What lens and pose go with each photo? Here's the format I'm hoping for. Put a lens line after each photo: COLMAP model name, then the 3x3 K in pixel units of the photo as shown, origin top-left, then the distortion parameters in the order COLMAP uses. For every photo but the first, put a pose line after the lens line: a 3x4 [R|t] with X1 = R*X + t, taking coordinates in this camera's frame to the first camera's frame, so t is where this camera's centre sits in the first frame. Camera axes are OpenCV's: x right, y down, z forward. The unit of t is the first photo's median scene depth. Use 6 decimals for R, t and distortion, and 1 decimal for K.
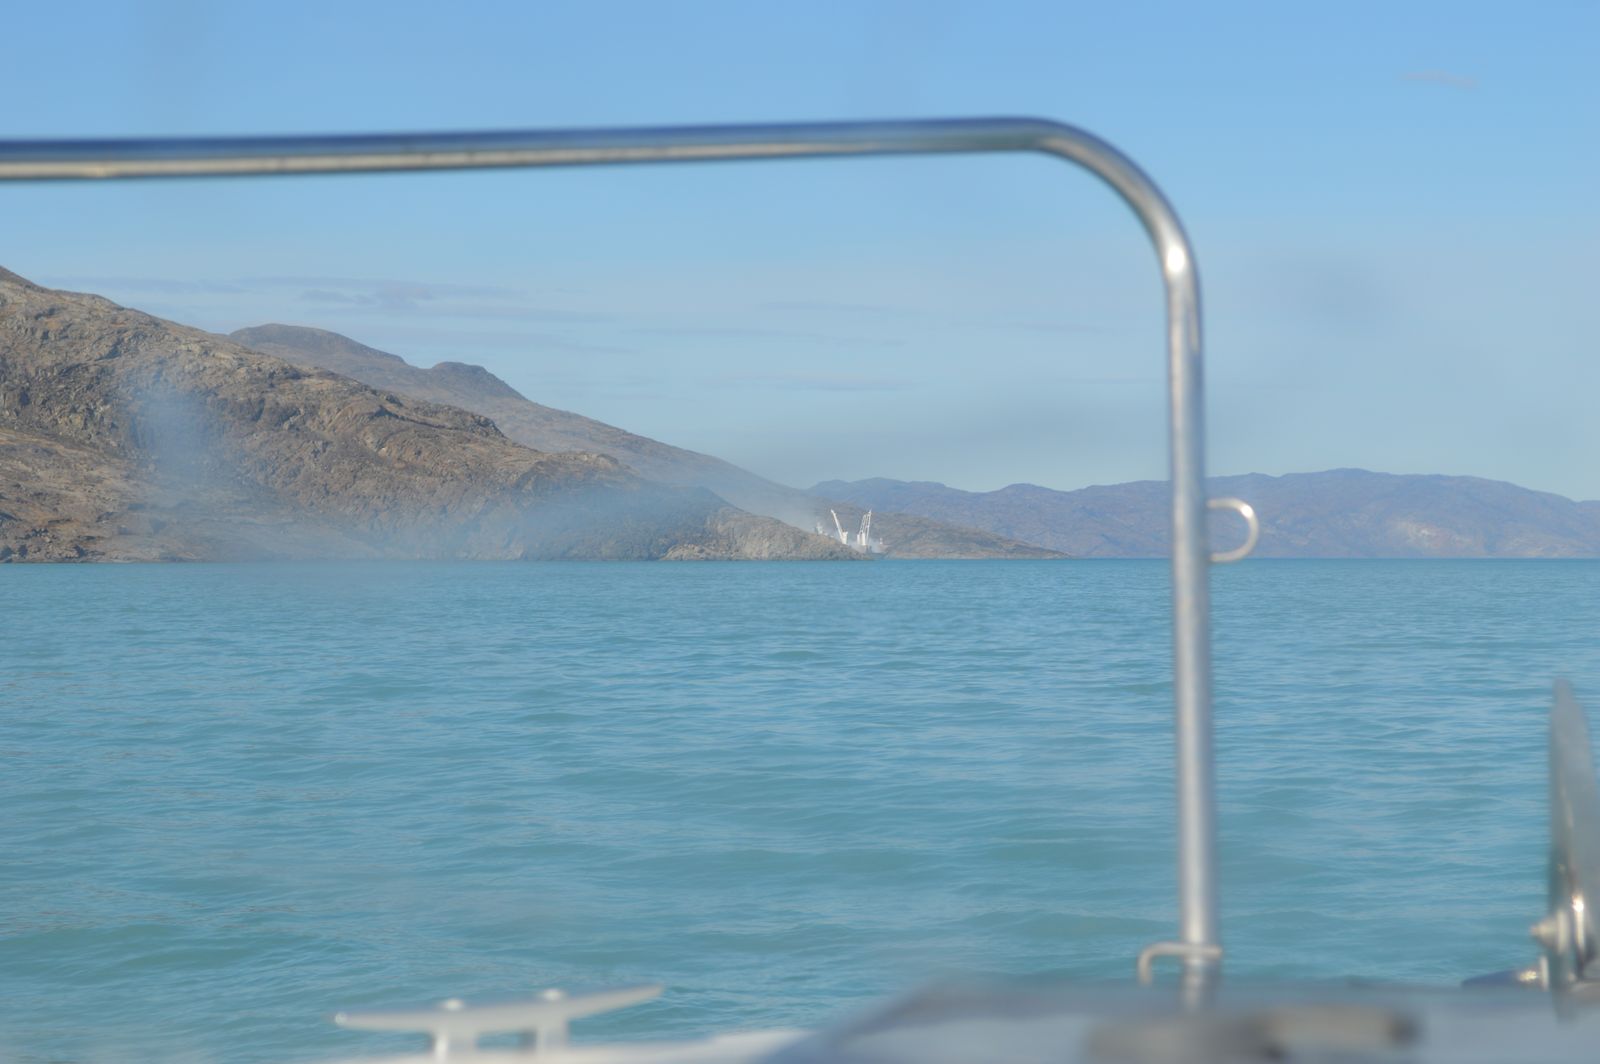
lens RADIAL K [[3748.2, 0, 800.0], [0, 3748.2, 532.0], [0, 0, 1]] dist [0.015832, -0.727383]
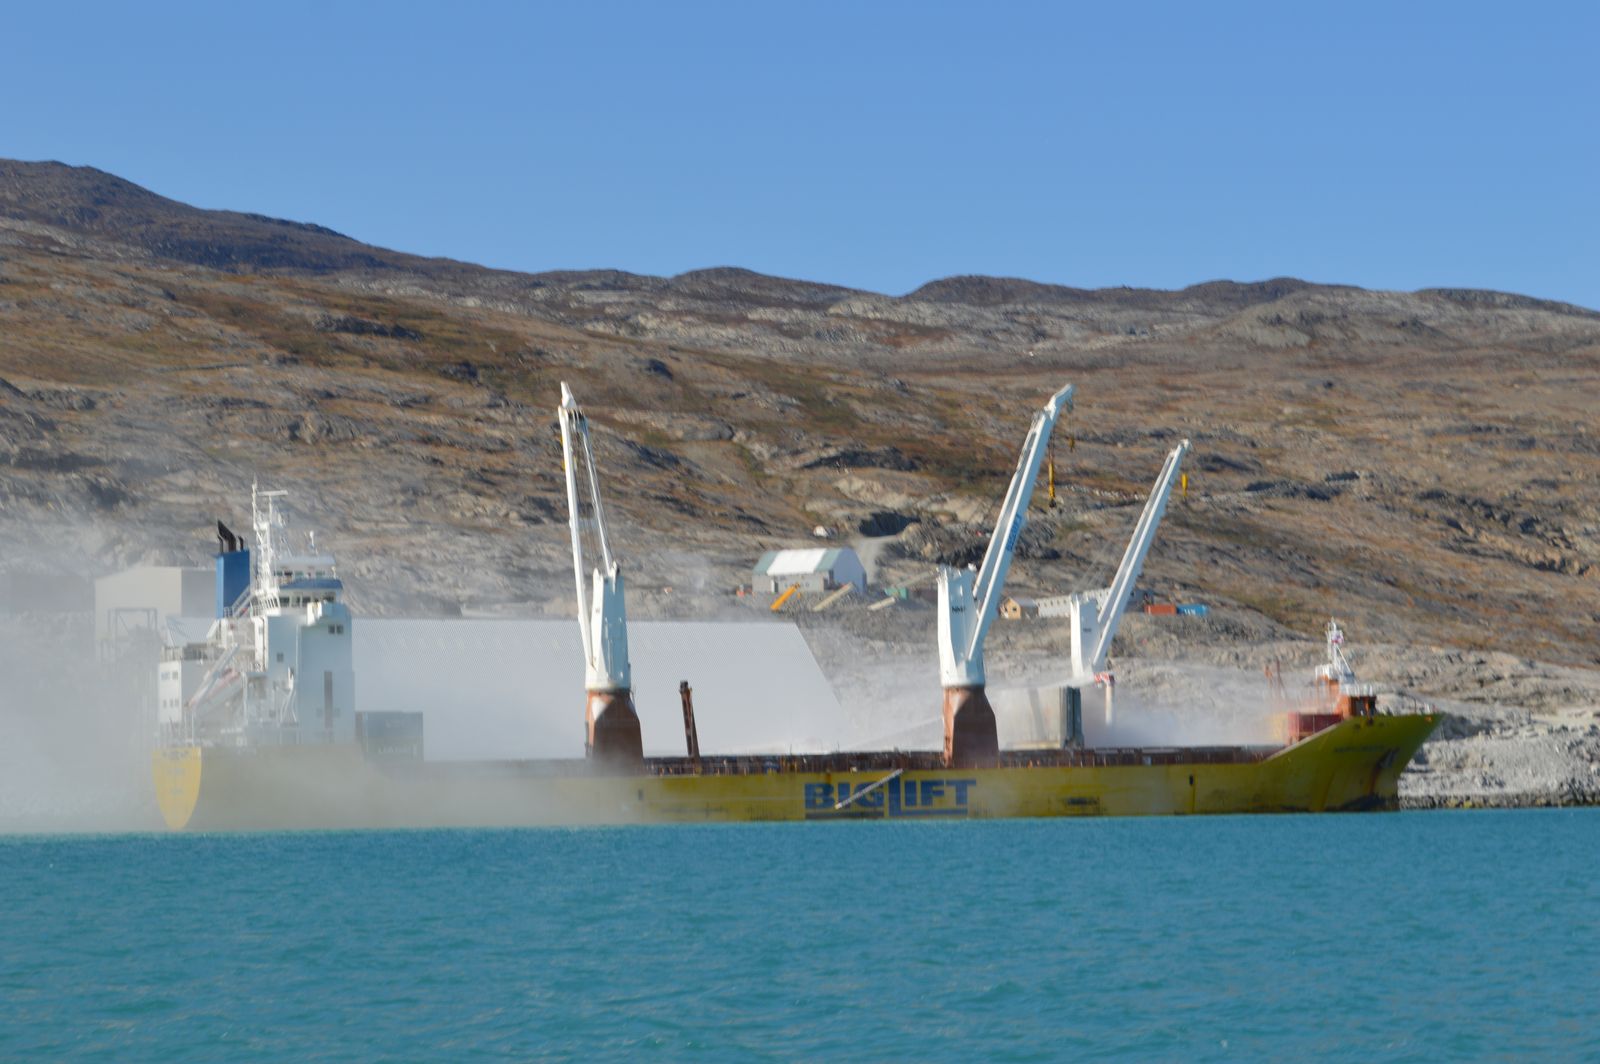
lens RADIAL K [[3748.2, 0, 800.0], [0, 3748.2, 532.0], [0, 0, 1]] dist [0.015832, -0.727383]
pose [[0.779199, -0.055564, -0.624309, 0.134313], [0.017795, 0.997622, -0.066579, 0.010080], [0.626524, 0.040769, 0.778335, 1.400041]]
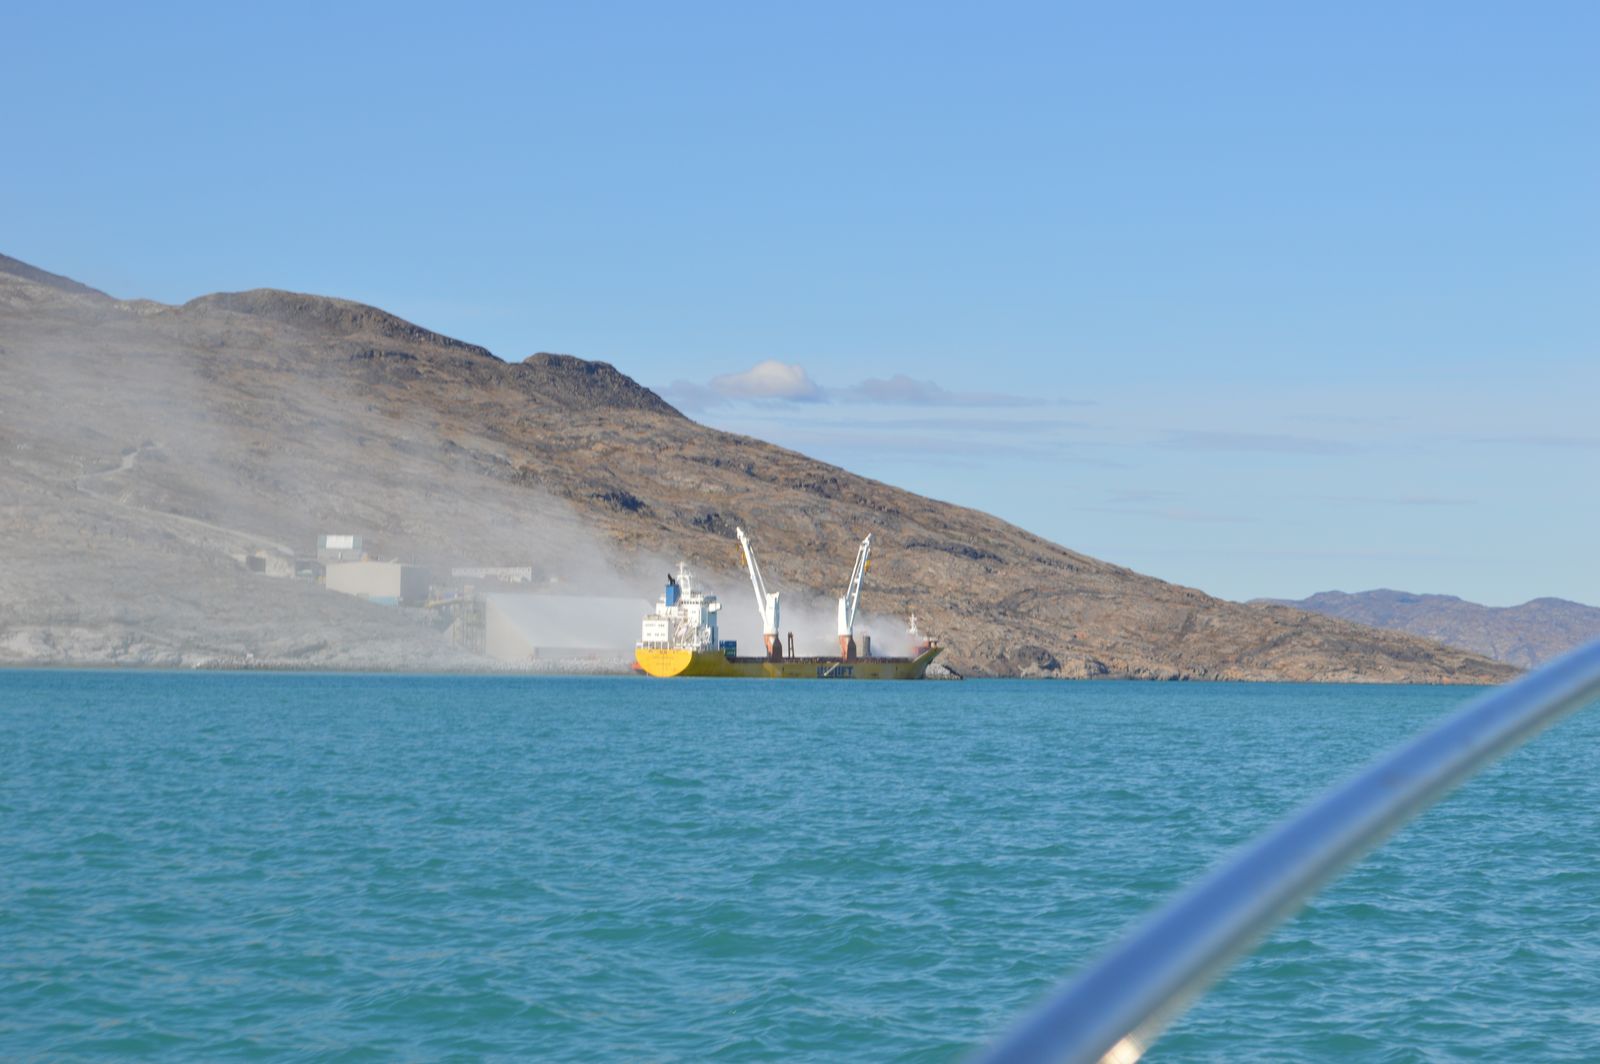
lens RADIAL K [[3748.2, 0, 800.0], [0, 3748.2, 532.0], [0, 0, 1]] dist [0.015832, -0.727383]
pose [[0.989664, 0.011068, -0.142978, 0.097371], [-0.015553, 0.999420, -0.030288, 0.007187], [0.142560, 0.032198, 0.989262, 1.010397]]
